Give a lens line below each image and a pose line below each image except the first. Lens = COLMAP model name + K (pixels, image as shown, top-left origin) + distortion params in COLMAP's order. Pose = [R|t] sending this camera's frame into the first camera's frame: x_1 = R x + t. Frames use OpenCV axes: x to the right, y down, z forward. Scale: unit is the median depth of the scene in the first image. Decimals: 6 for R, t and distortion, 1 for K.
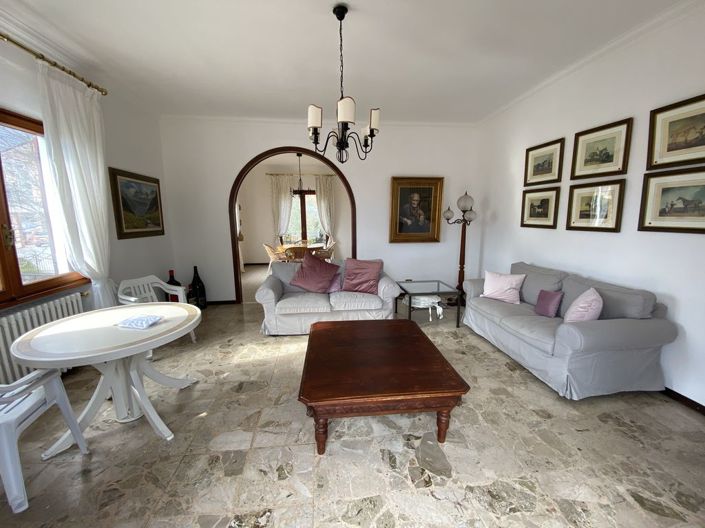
lens RADIAL K [[290.6, 0, 352.5], [0, 290.6, 264.0], [0, 0, 1]] dist [-0.001640, -0.000616]
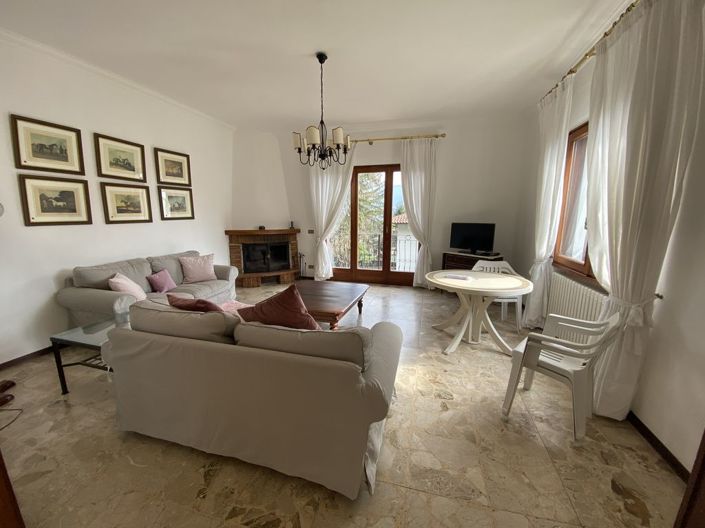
lens RADIAL K [[290.6, 0, 352.5], [0, 290.6, 264.0], [0, 0, 1]] dist [-0.001640, -0.000616]
pose [[-0.930135, -0.056084, 0.362910, -0.486906], [0.068188, 0.944703, 0.320759, -0.258037], [-0.360832, 0.323096, -0.874877, 1.645527]]
